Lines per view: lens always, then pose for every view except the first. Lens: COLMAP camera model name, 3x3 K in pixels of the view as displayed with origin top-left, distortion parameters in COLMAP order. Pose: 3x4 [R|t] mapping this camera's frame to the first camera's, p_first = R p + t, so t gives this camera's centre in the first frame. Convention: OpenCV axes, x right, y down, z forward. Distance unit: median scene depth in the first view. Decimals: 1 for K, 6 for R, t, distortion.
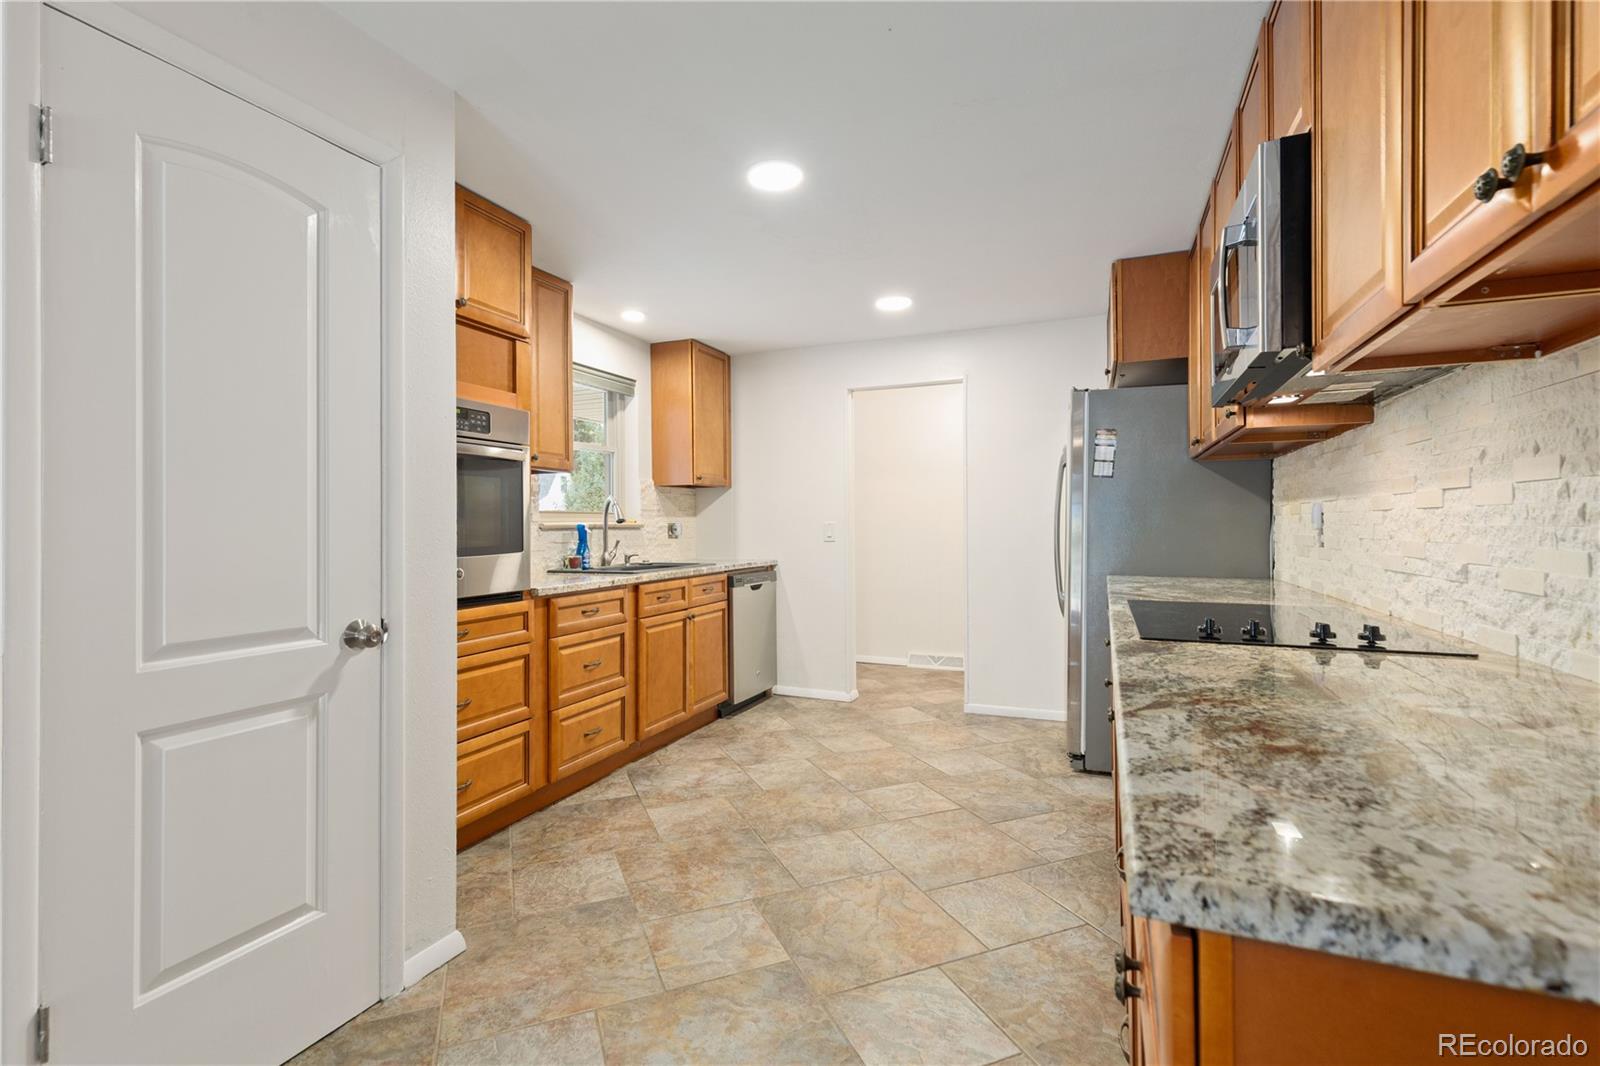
lens RADIAL K [[733.4, 0, 791.8], [0, 733.4, 528.8], [0, 0, 1]] dist [0.010154, -0.000591]
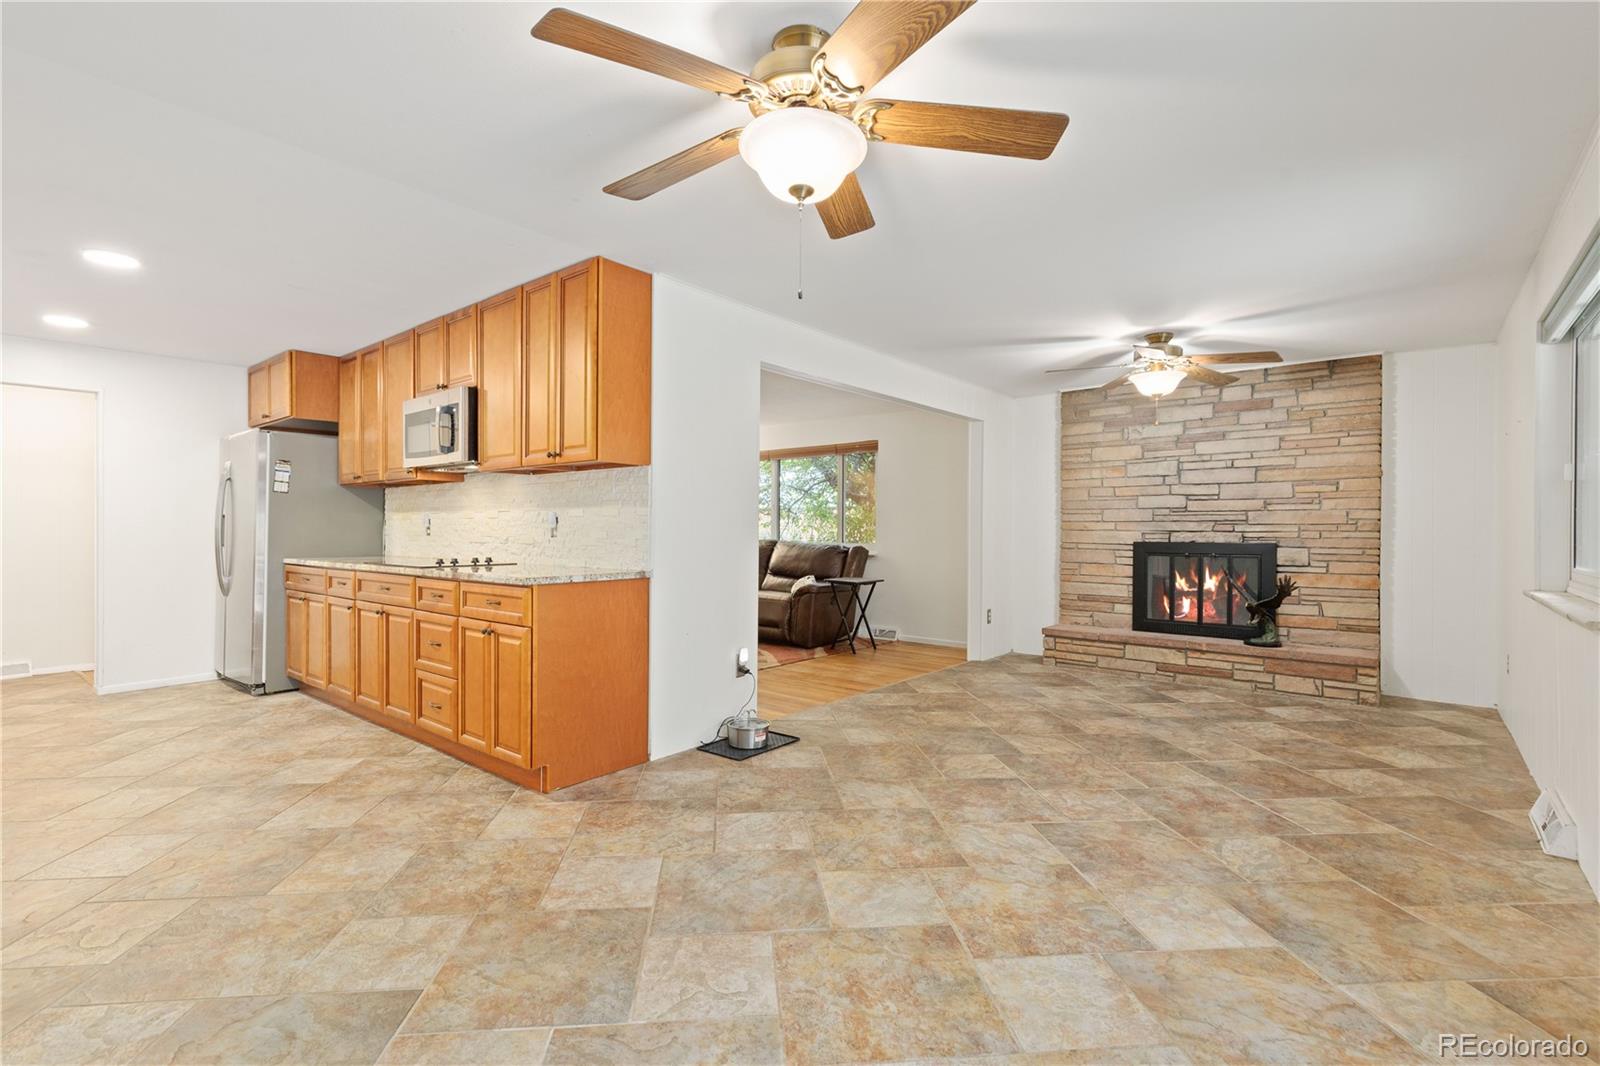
lens RADIAL K [[733.4, 0, 791.8], [0, 733.4, 528.8], [0, 0, 1]] dist [0.010154, -0.000591]
pose [[0.290507, 0.001733, 0.956871, -0.680685], [0.004778, 0.999983, -0.003262, 0.013142], [-0.956861, 0.005519, 0.290494, -0.410973]]
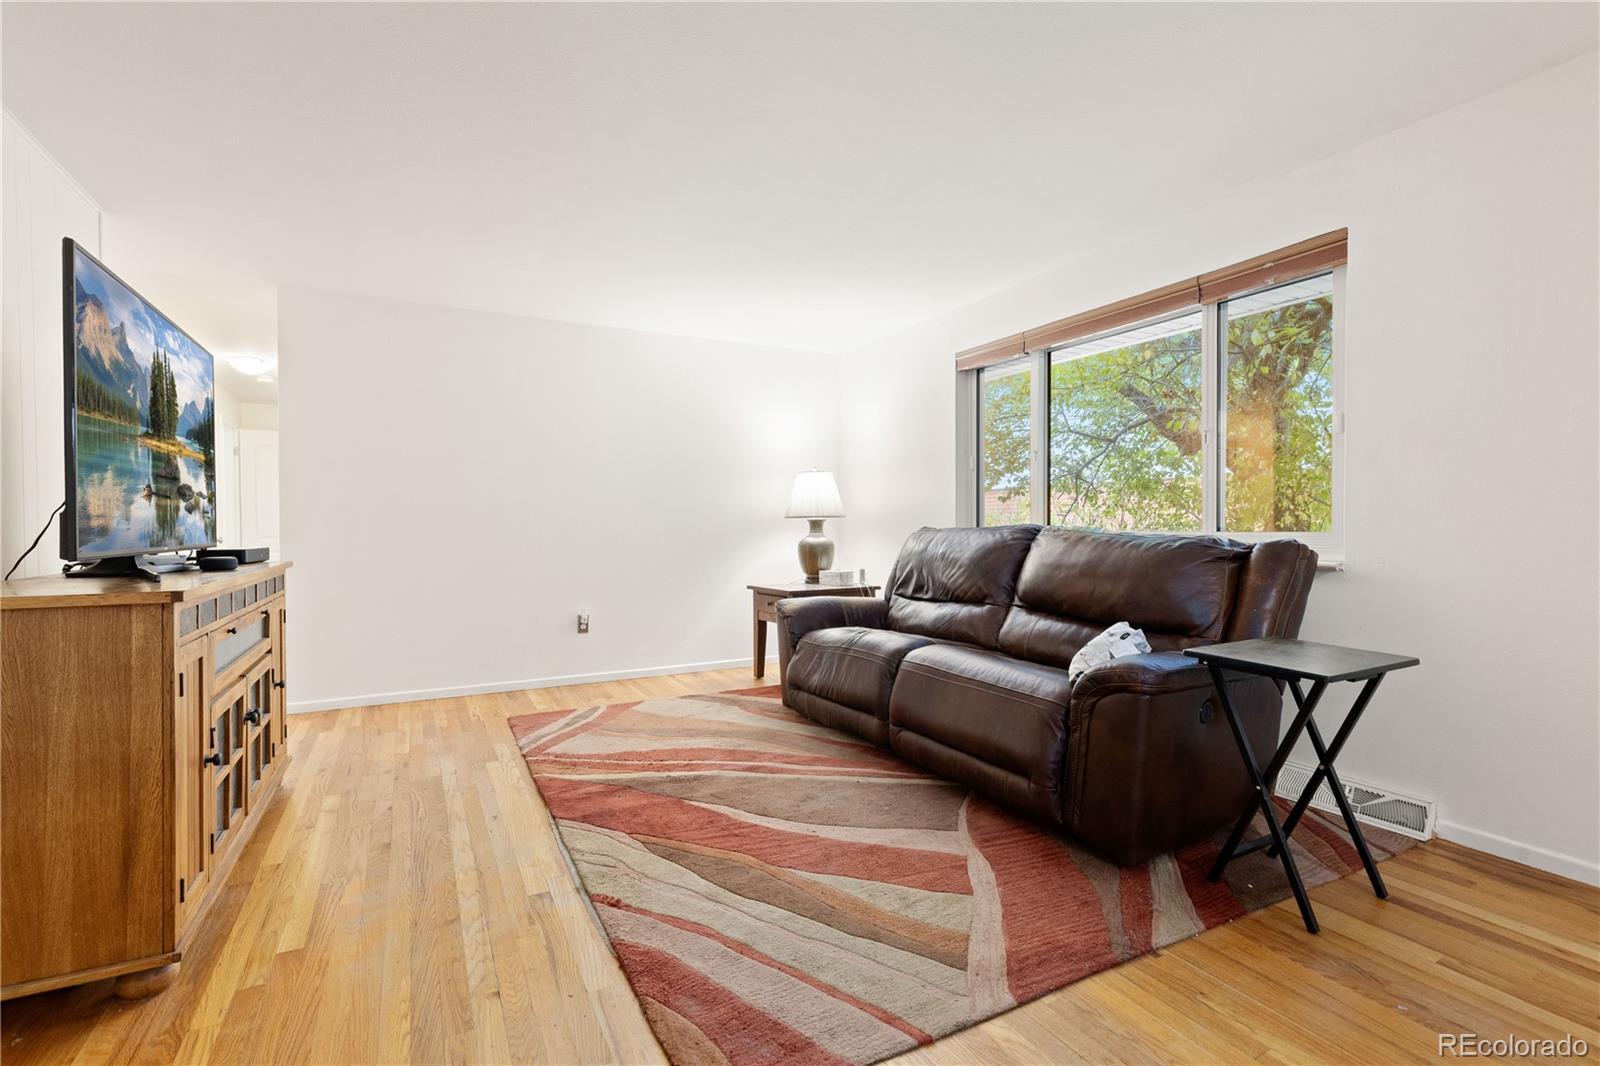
lens RADIAL K [[733.4, 0, 791.8], [0, 733.4, 528.8], [0, 0, 1]] dist [0.010154, -0.000591]
pose [[0.633551, -0.012051, 0.773607, 0.659675], [0.013735, 0.999896, 0.004328, 0.038367], [-0.773579, 0.007884, 0.633650, -0.029469]]
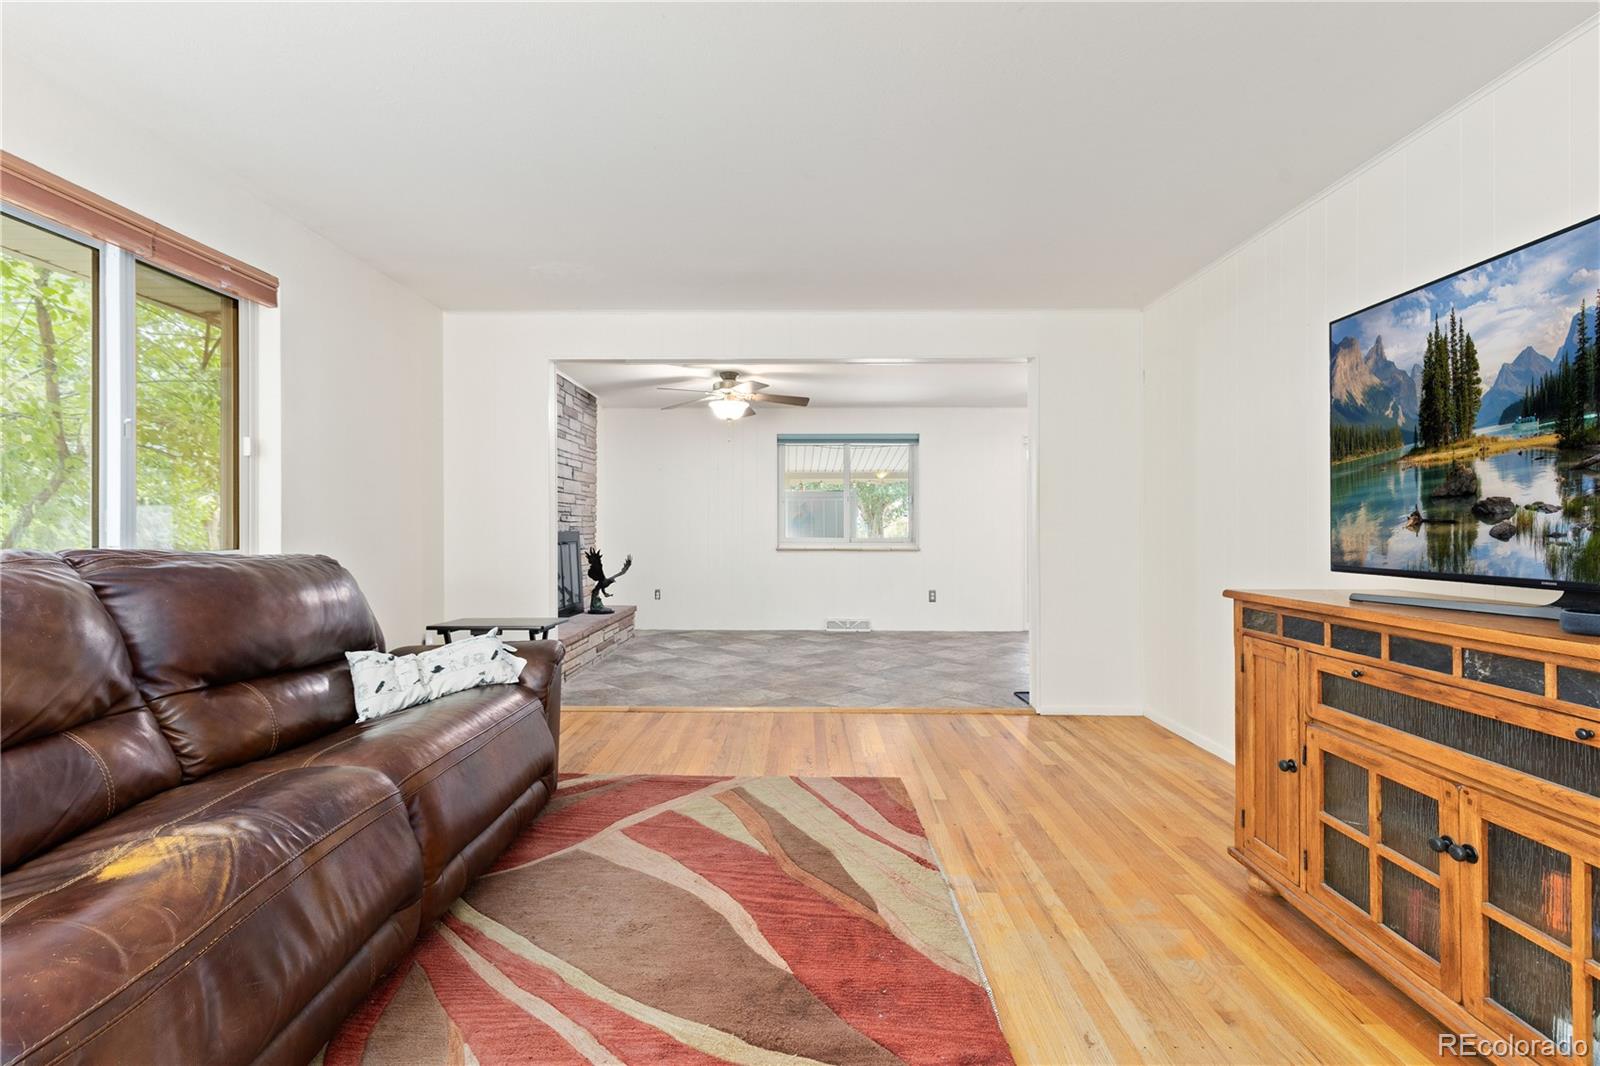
lens RADIAL K [[721.9, 0, 790.5], [0, 721.9, 527.6], [0, 0, 1]] dist [0.006797, -0.005568]
pose [[-0.927425, -0.004607, -0.373981, 1.433135], [-0.007617, 0.999949, 0.006570, 0.017828], [0.373932, 0.008942, -0.927413, 1.099551]]
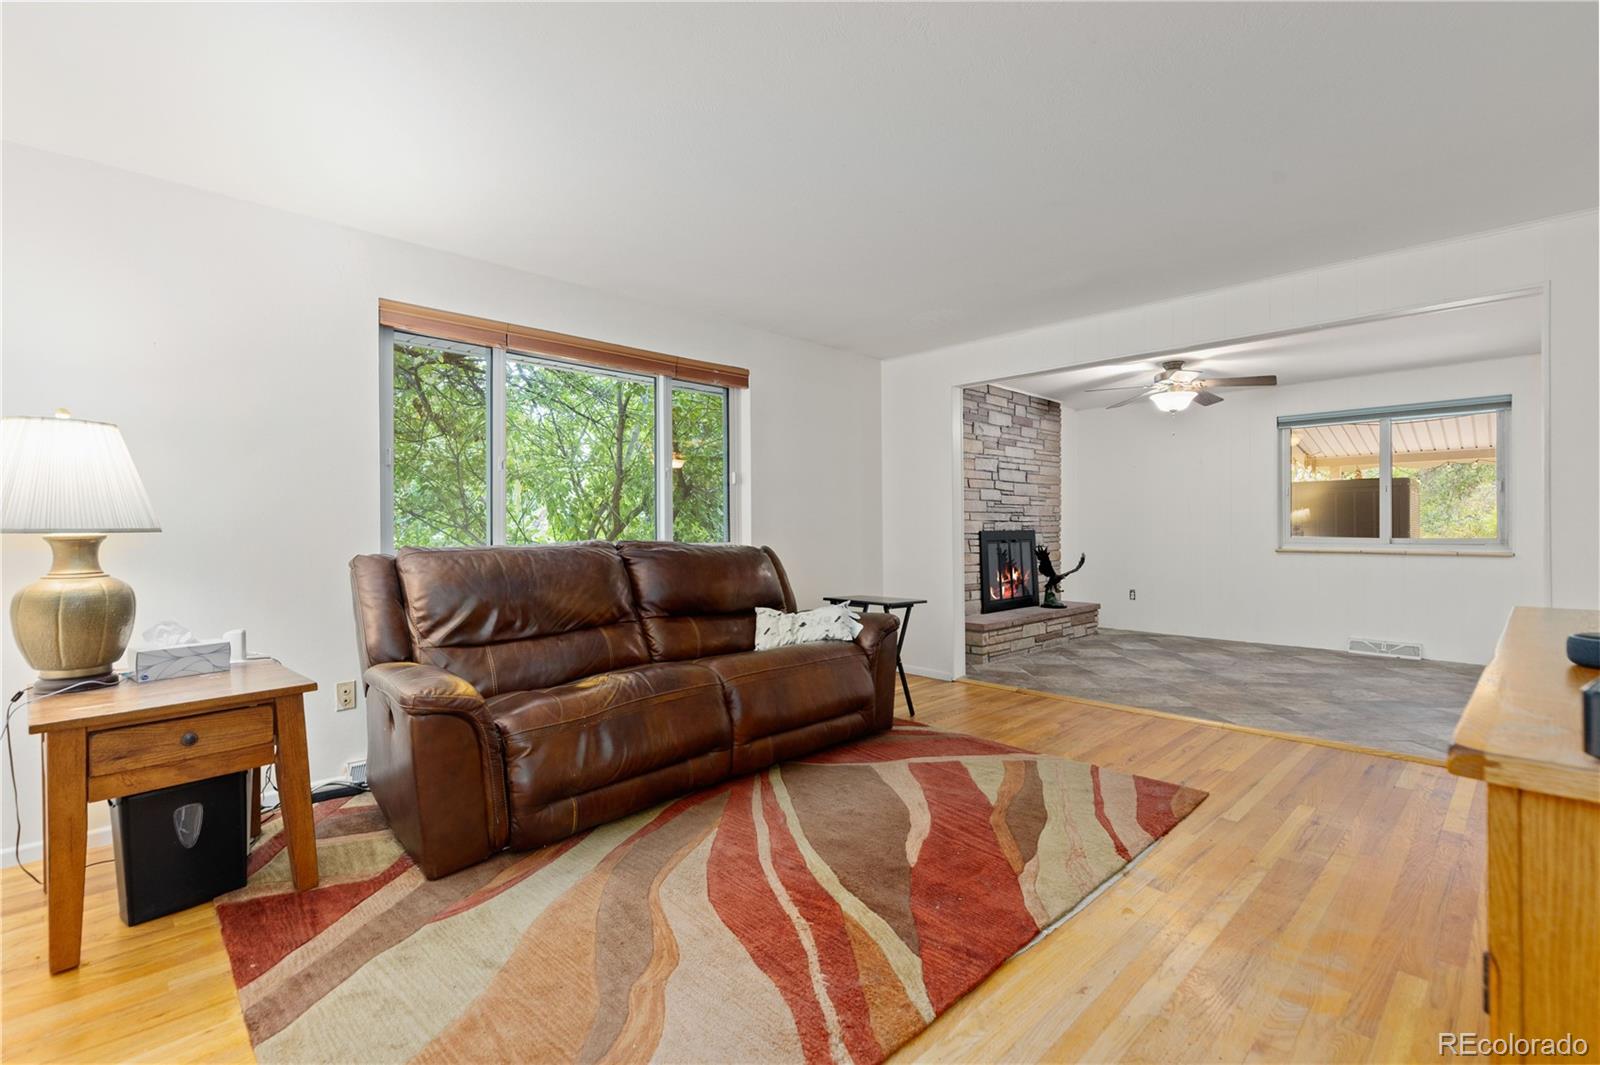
lens RADIAL K [[721.9, 0, 790.5], [0, 721.9, 527.1], [0, 0, 1]] dist [0.006797, -0.005568]
pose [[-0.922255, 0.000969, 0.386580, 1.066689], [0.004685, 0.999951, 0.008670, 0.014247], [-0.386553, 0.009807, -0.922215, 1.297985]]
